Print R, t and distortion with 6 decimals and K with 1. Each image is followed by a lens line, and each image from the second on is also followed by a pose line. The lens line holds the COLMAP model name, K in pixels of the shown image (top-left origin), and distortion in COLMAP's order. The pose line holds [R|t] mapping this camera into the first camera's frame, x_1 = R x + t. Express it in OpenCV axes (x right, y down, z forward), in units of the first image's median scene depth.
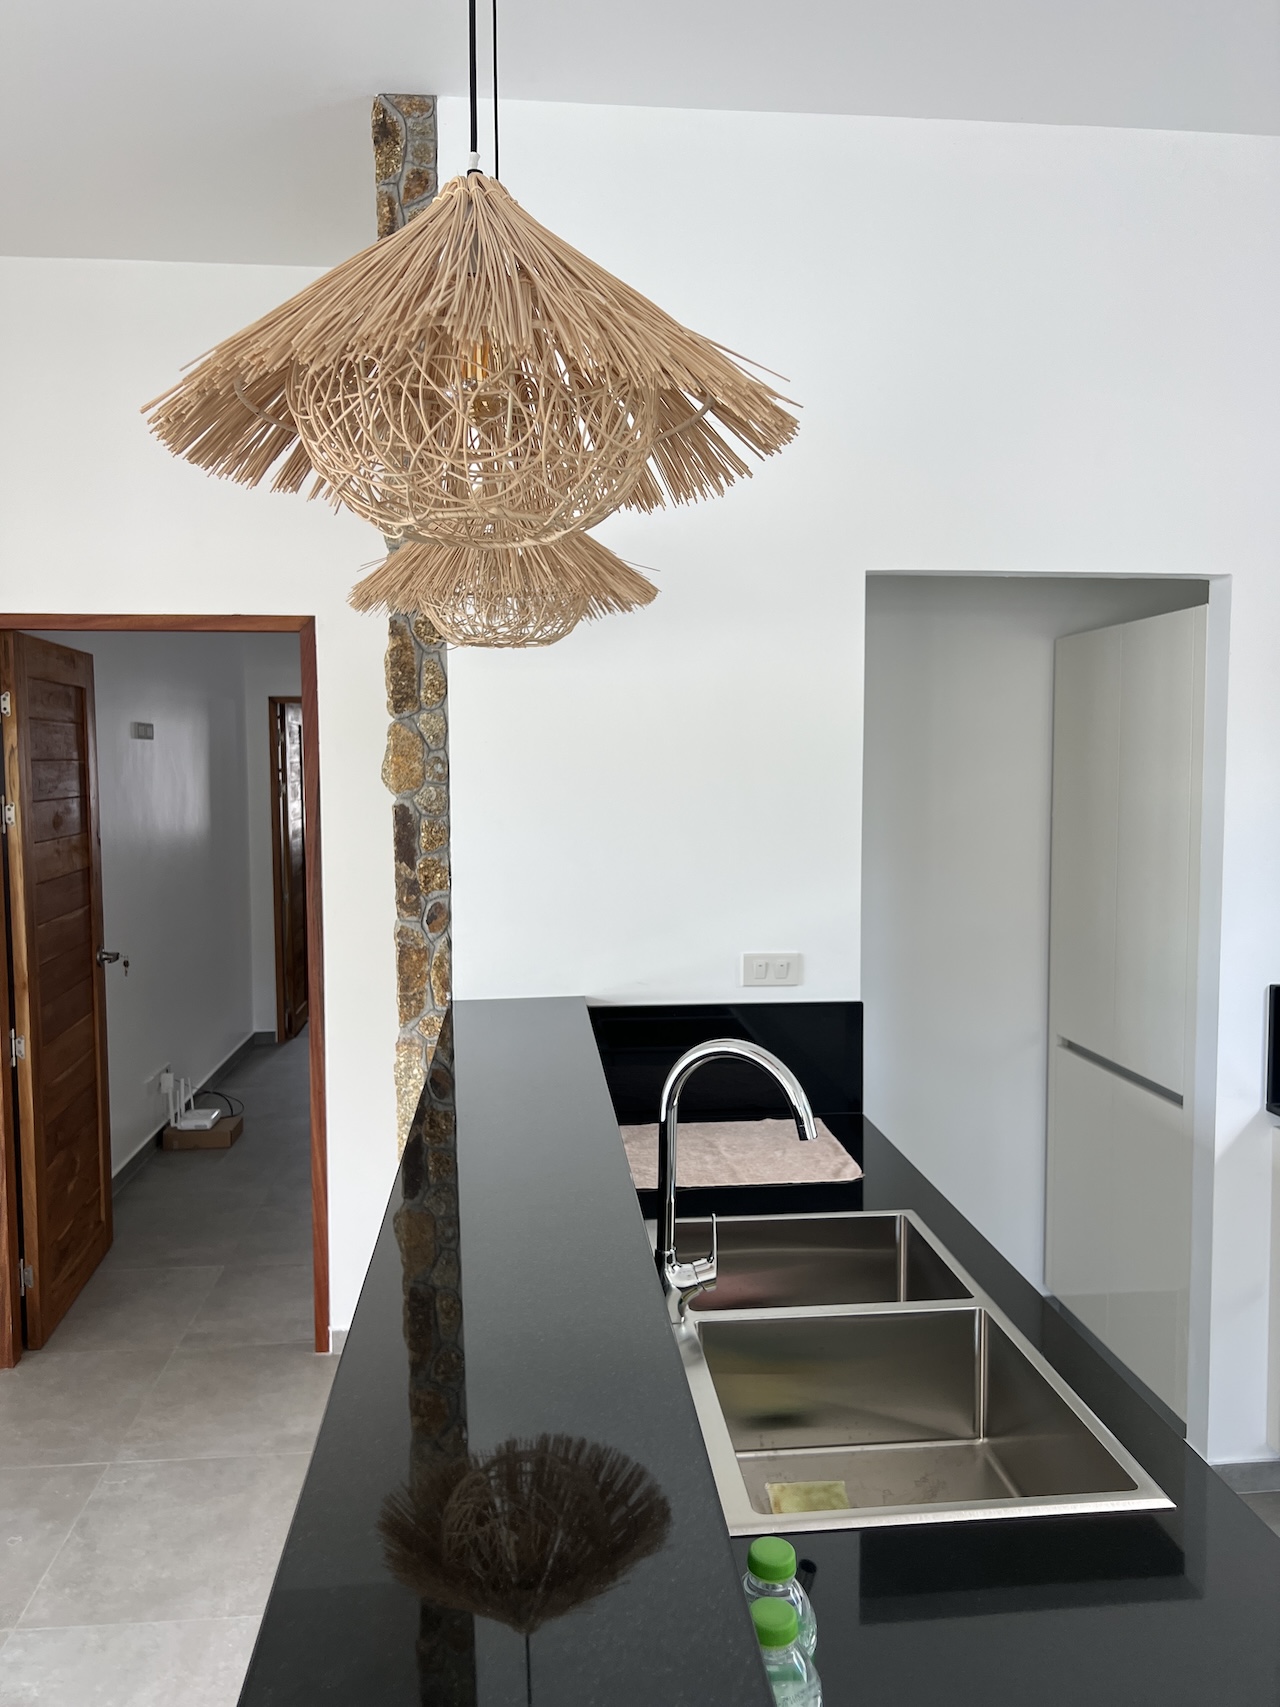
lens RADIAL K [[1272.5, 0, 640.0], [0, 1272.5, 853.5], [0, 0, 1]] dist [0.067776, -0.075497]
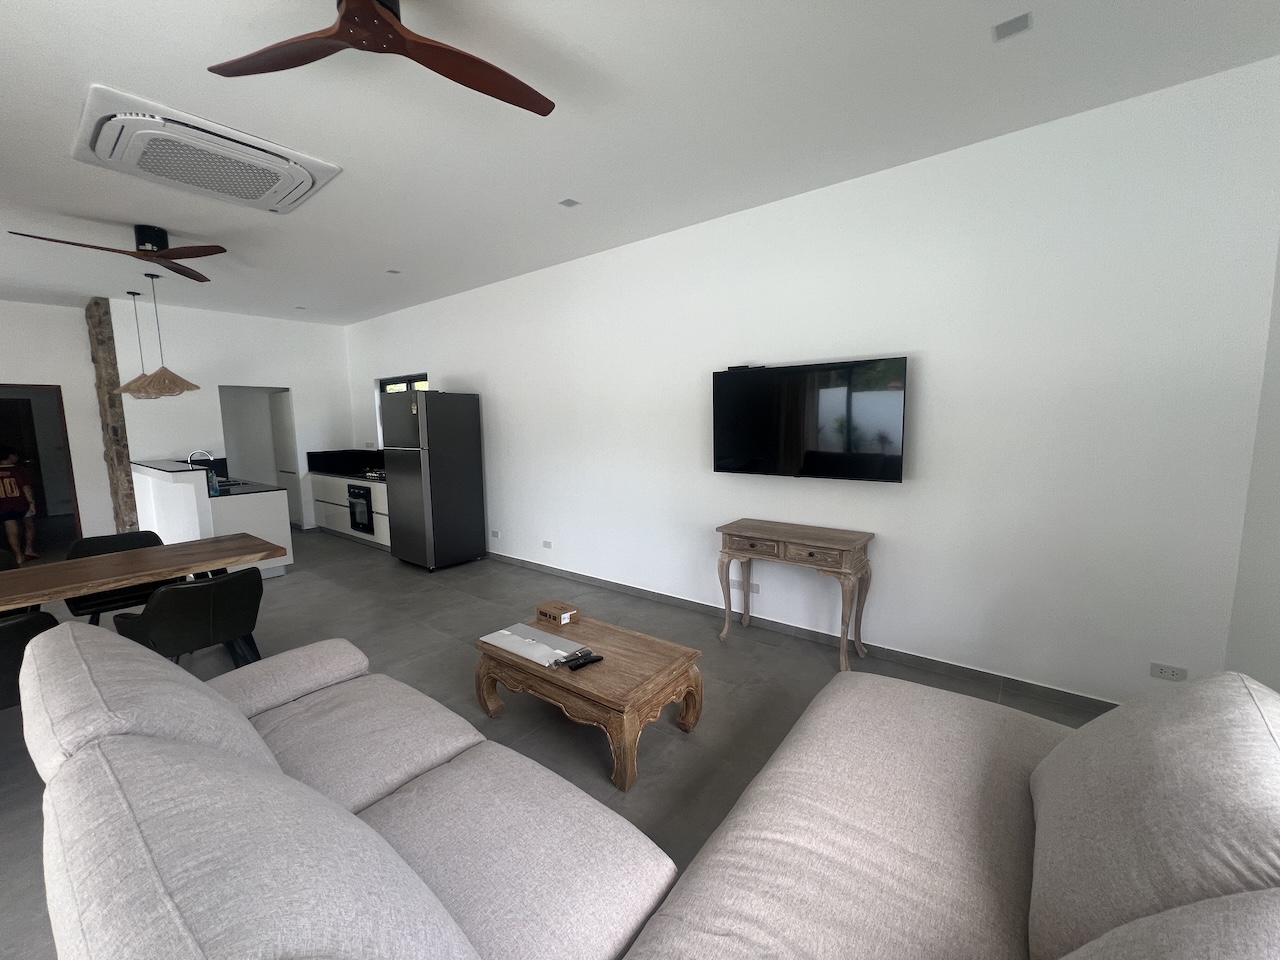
lens RADIAL K [[512.5, 0, 637.4], [0, 512.5, 478.4], [0, 0, 1]] dist [-0.000812, 0.000065]
pose [[0.696736, -0.089962, 0.711664, -0.203149], [0.063454, 0.995945, 0.063776, 0.186217], [-0.714516, 0.000723, 0.699619, -2.085994]]
